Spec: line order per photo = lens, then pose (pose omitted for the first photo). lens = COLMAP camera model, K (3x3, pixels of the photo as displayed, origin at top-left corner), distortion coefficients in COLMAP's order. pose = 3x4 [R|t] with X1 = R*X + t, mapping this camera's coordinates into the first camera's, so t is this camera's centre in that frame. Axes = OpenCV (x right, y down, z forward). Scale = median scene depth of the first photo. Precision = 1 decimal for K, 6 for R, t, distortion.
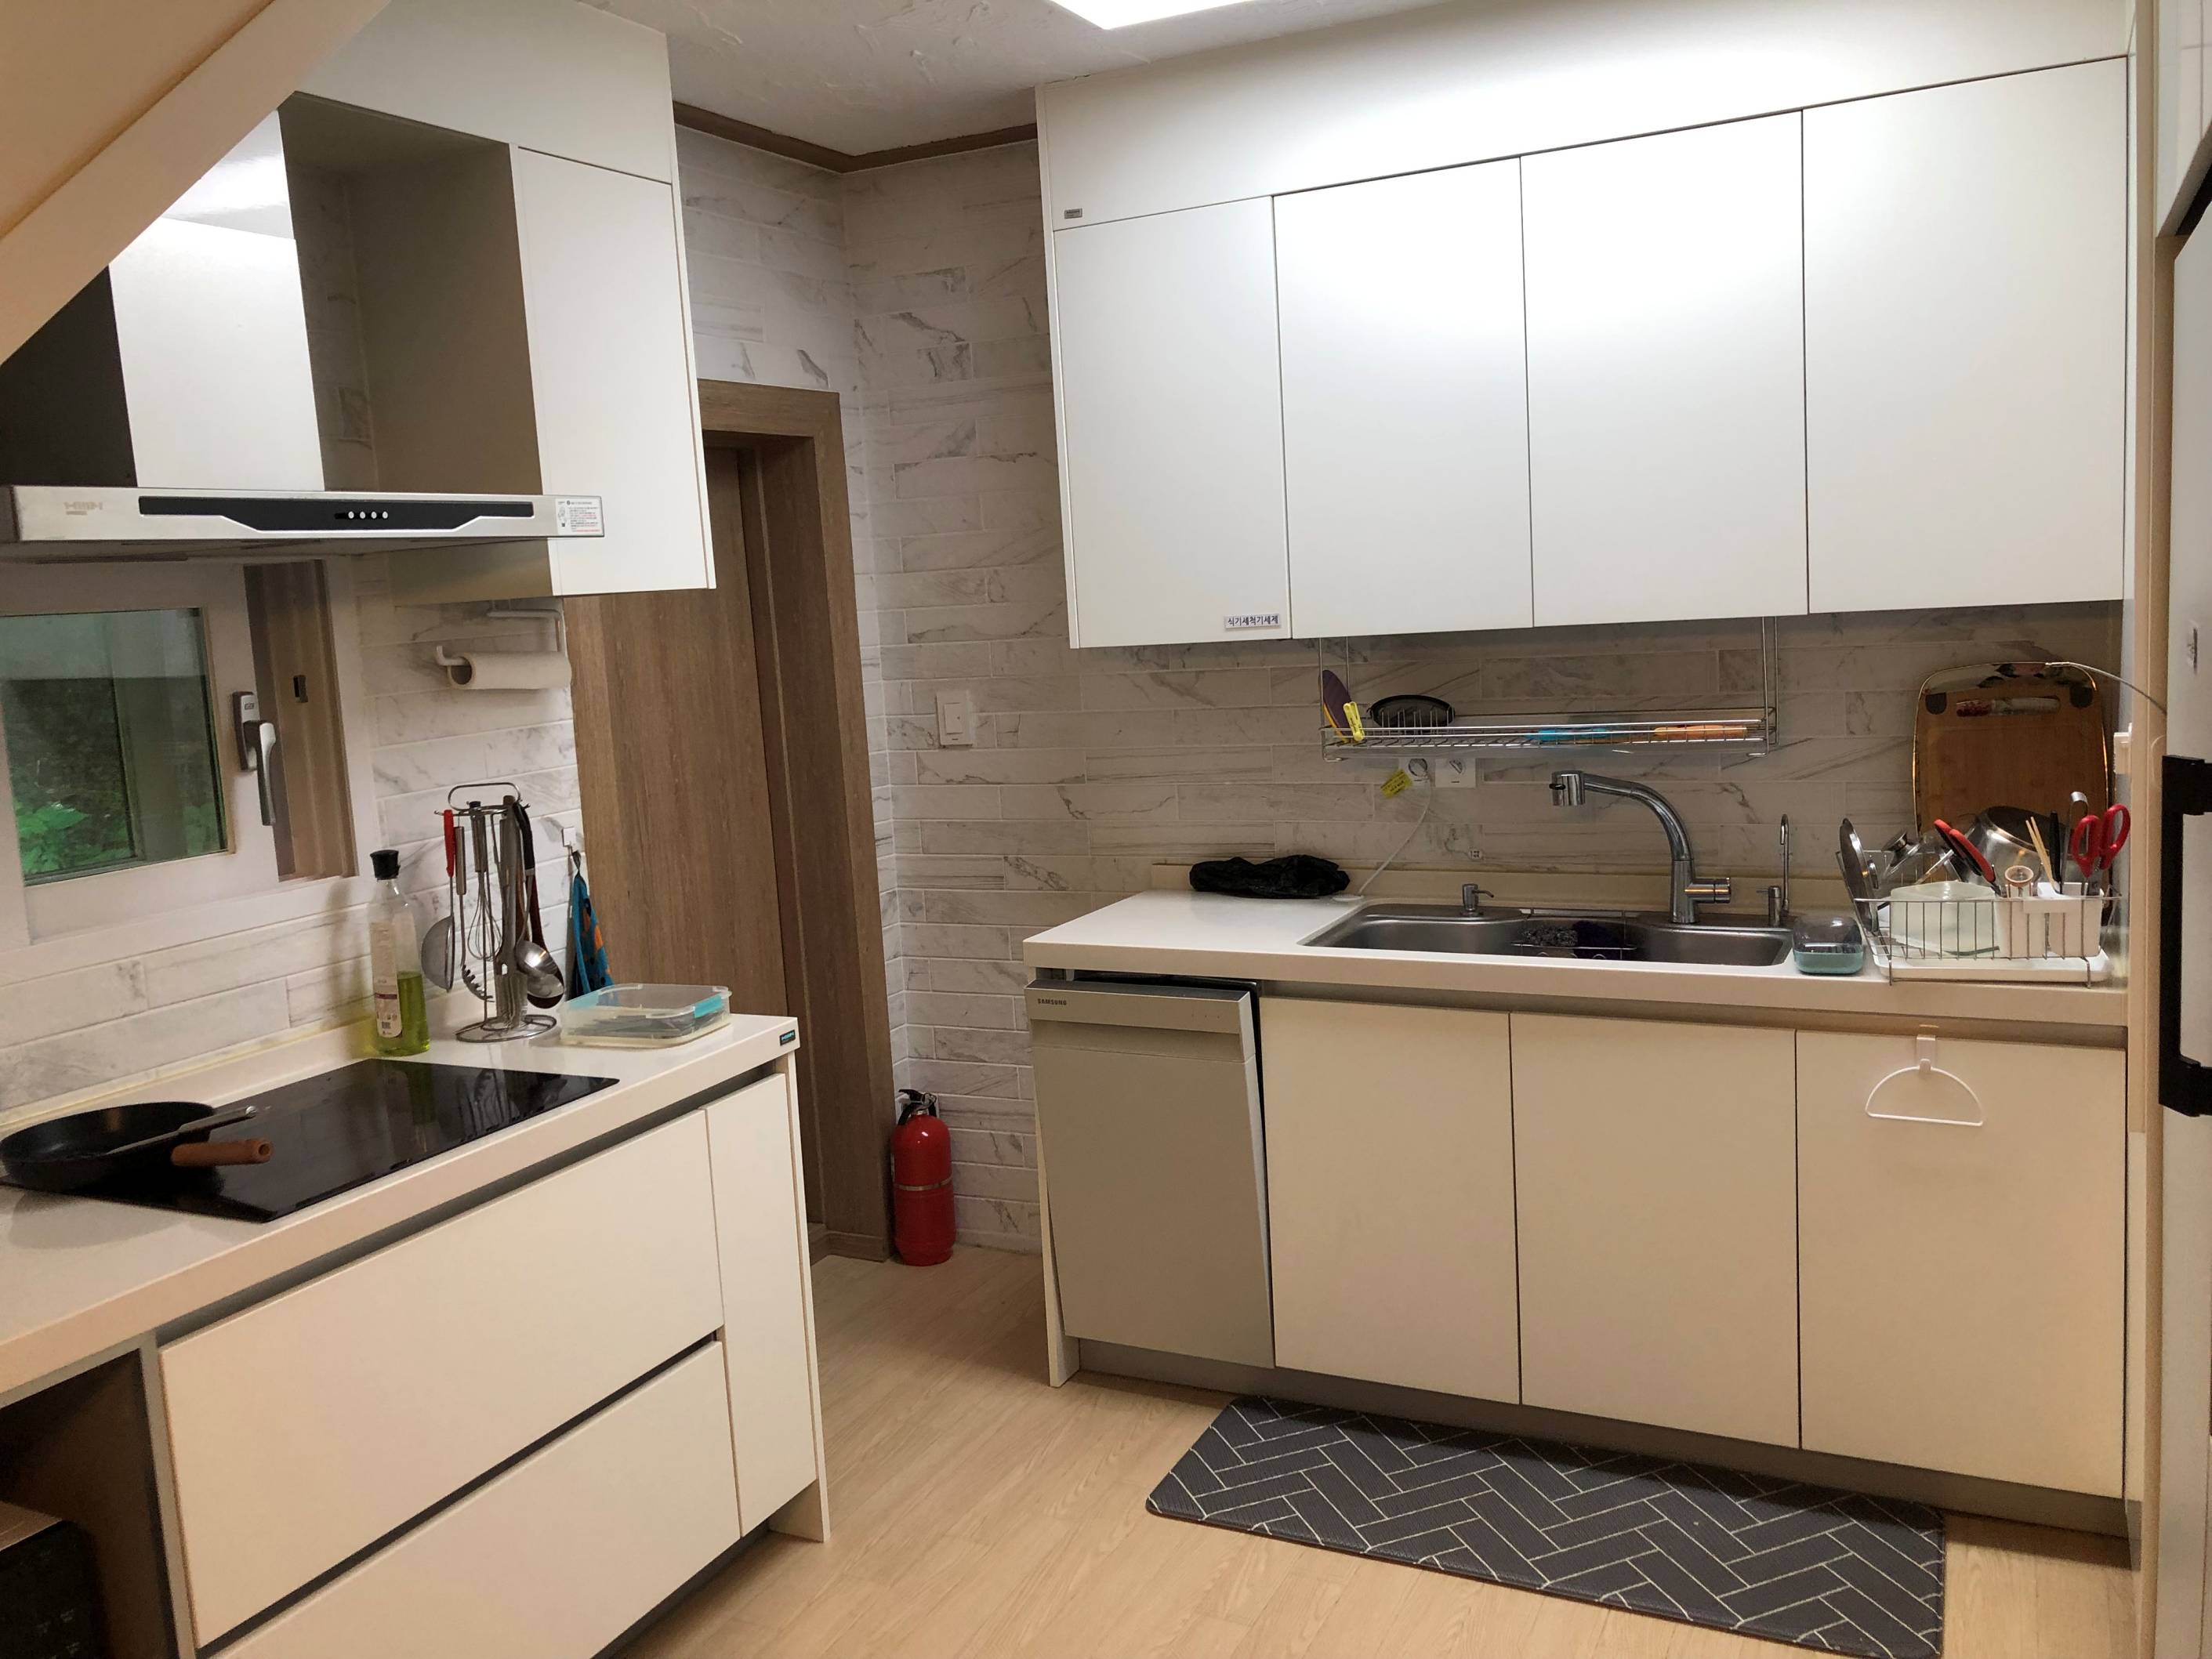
lens RADIAL K [[1796.9, 0, 1106.0], [0, 1796.9, 829.5], [0, 0, 1]] dist [0.147908, -0.290847]
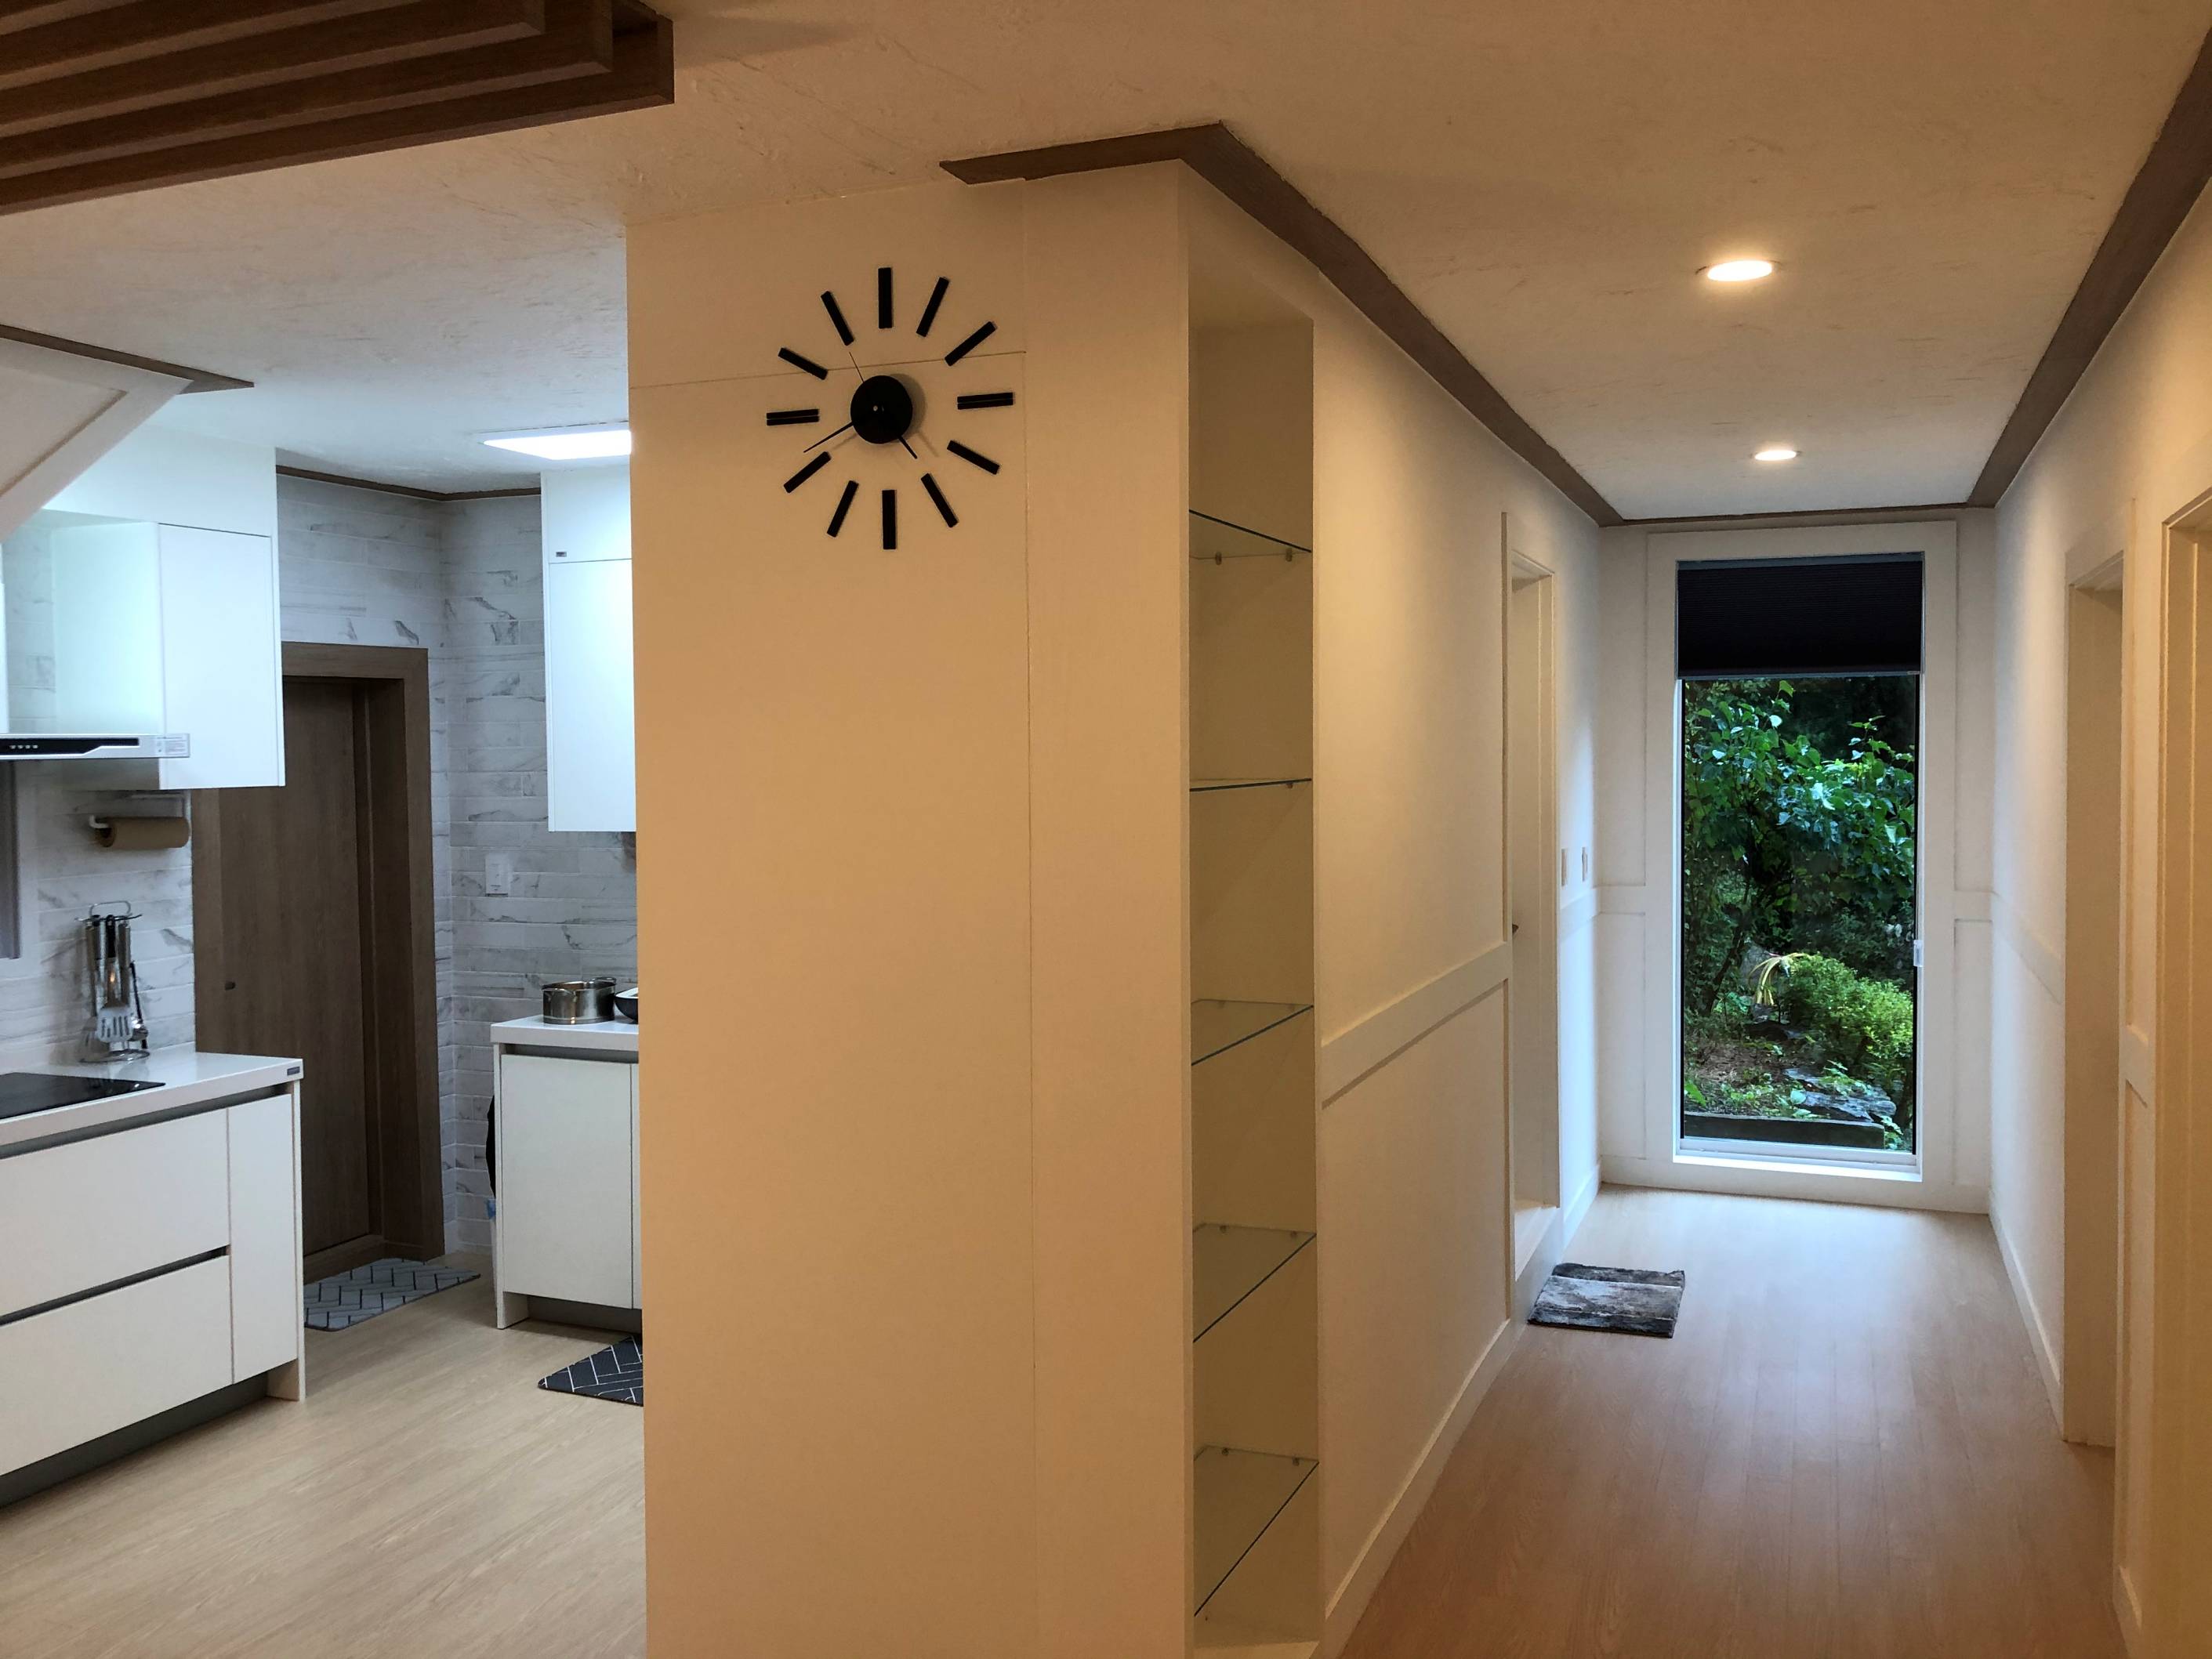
lens RADIAL K [[1813.5, 0, 1077.2], [0, 1813.5, 829.4], [0, 0, 1]] dist [0.040279, 0.002227]
pose [[0.996823, 0.043594, 0.066664, 0.320316], [-0.037059, 0.994662, -0.096302, 0.027594], [-0.070506, 0.093525, 0.993117, -0.538838]]
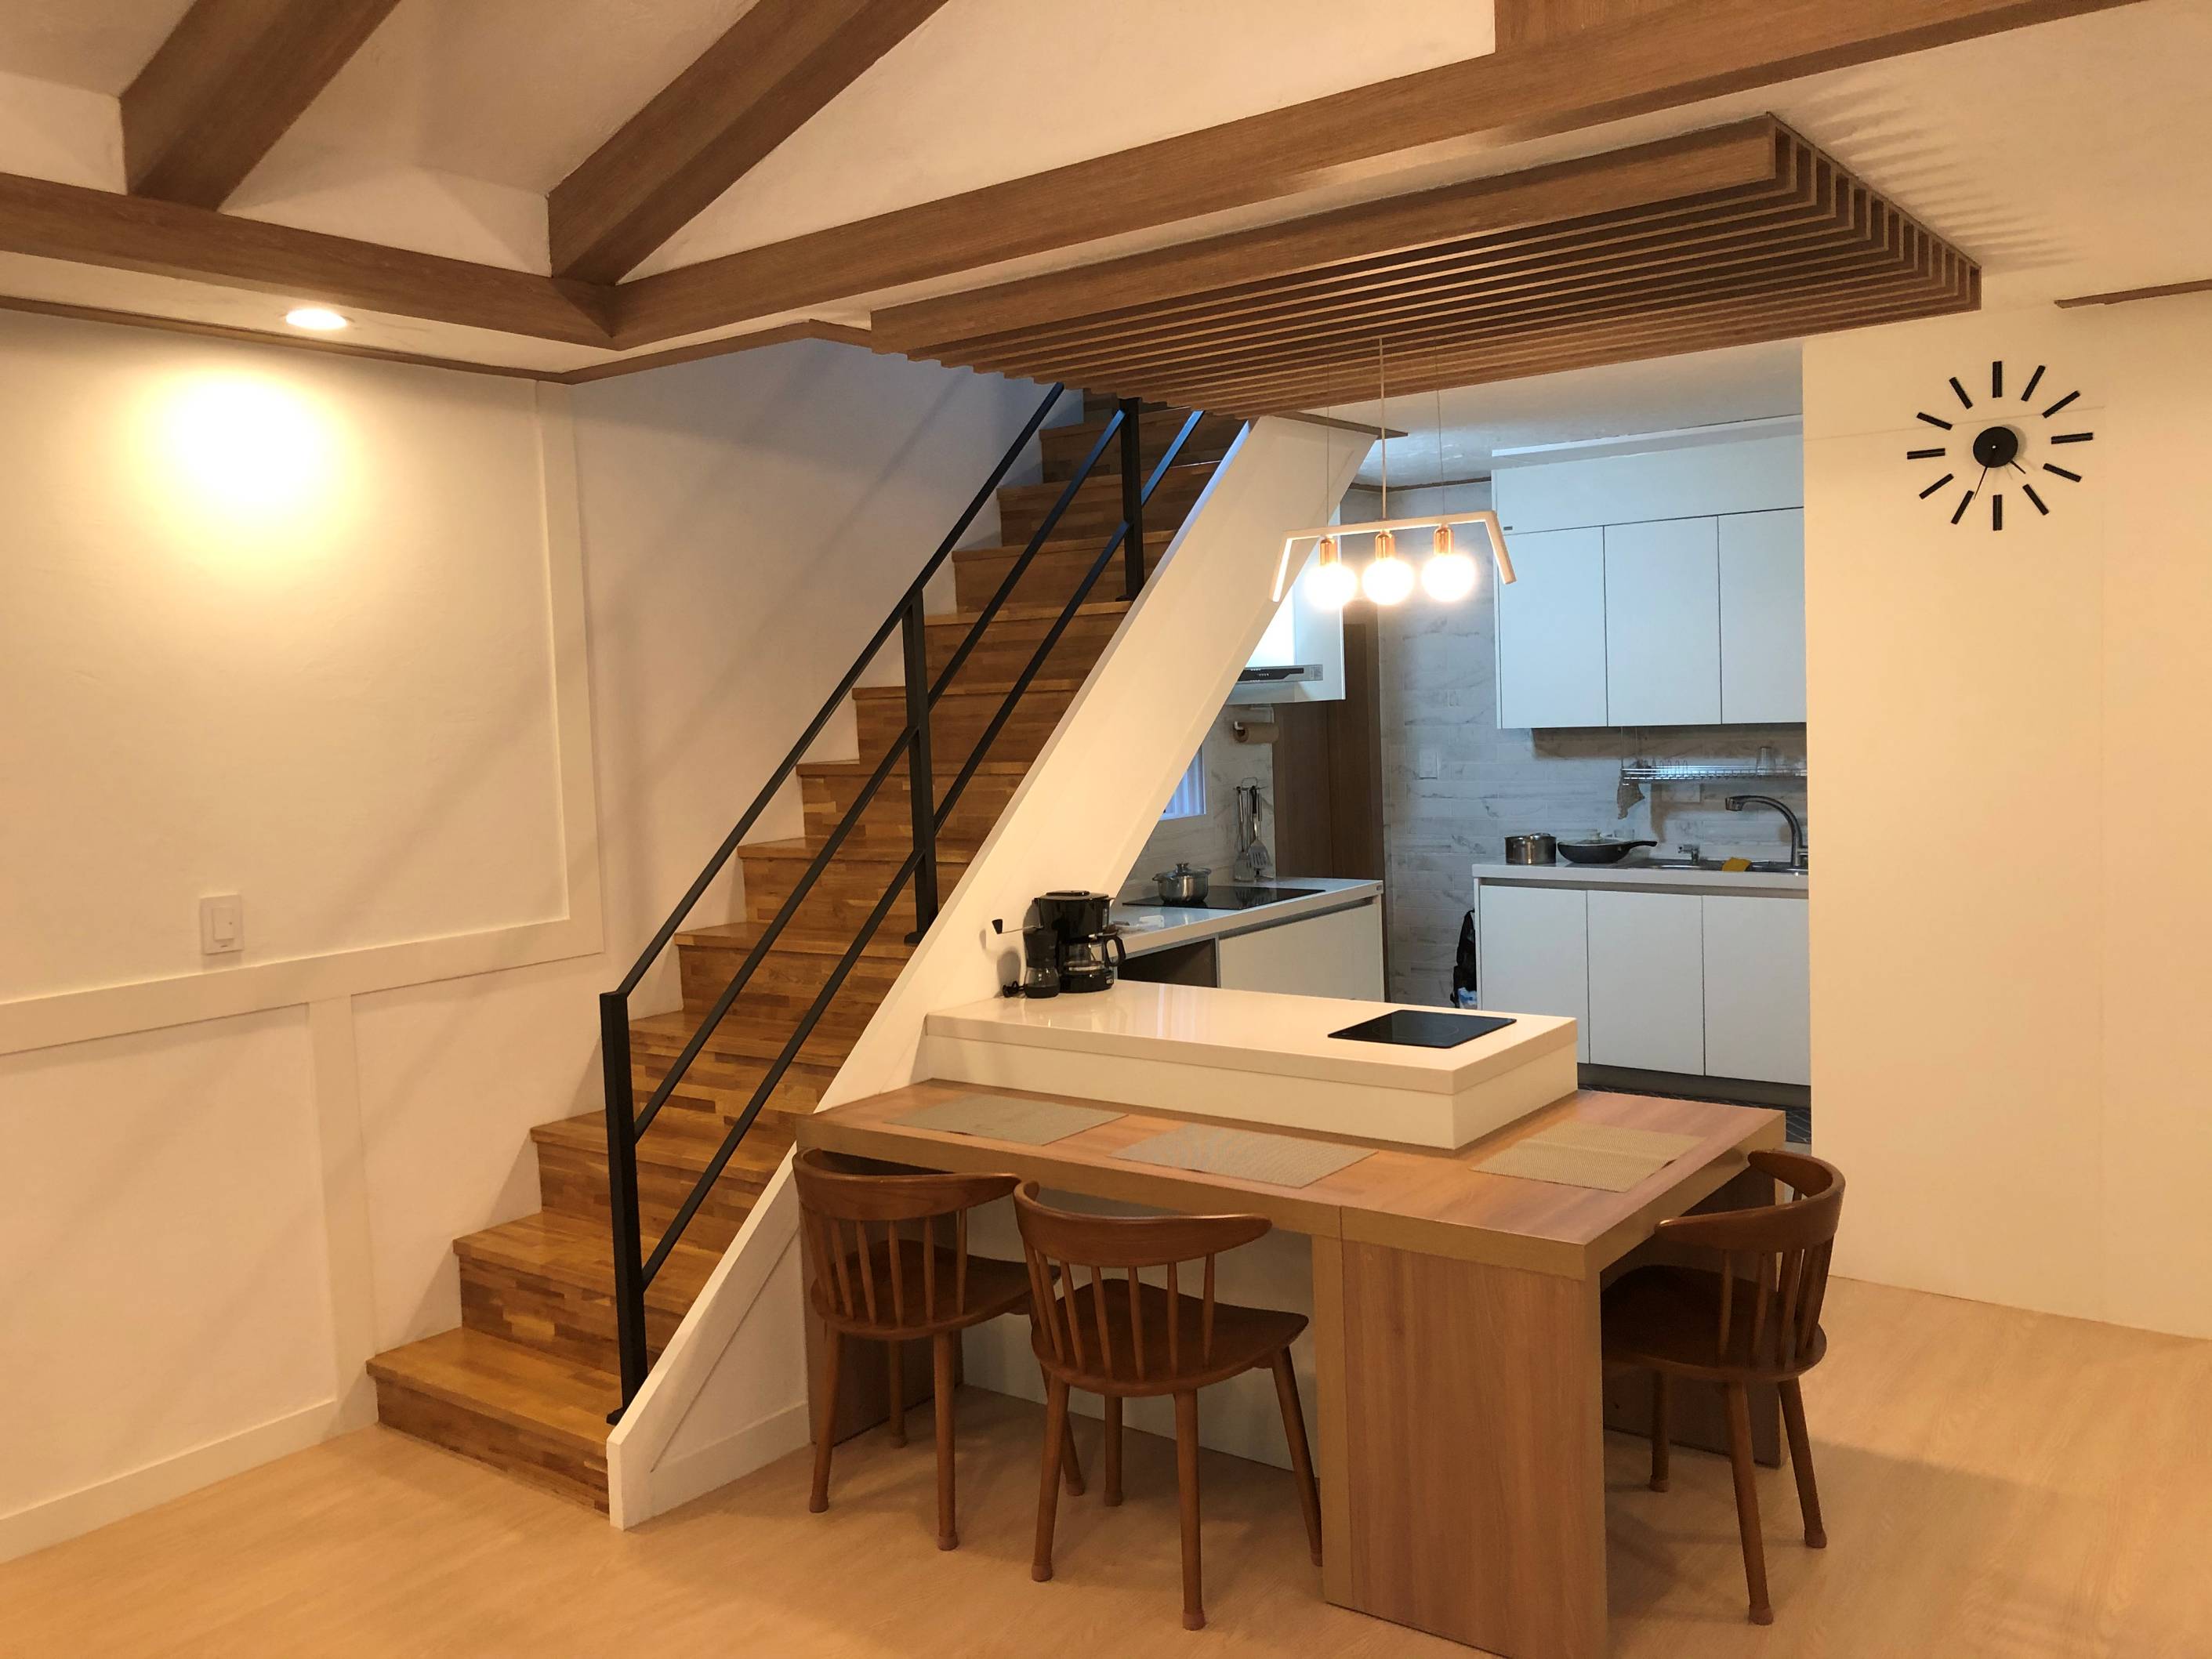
lens RADIAL K [[1813.5, 0, 1077.2], [0, 1813.5, 829.4], [0, 0, 1]] dist [0.040279, 0.002227]
pose [[0.981201, 0.033136, -0.190121, -0.093905], [-0.043002, 0.997921, -0.048005, 0.138987], [0.188135, 0.055278, 0.980586, -1.158390]]
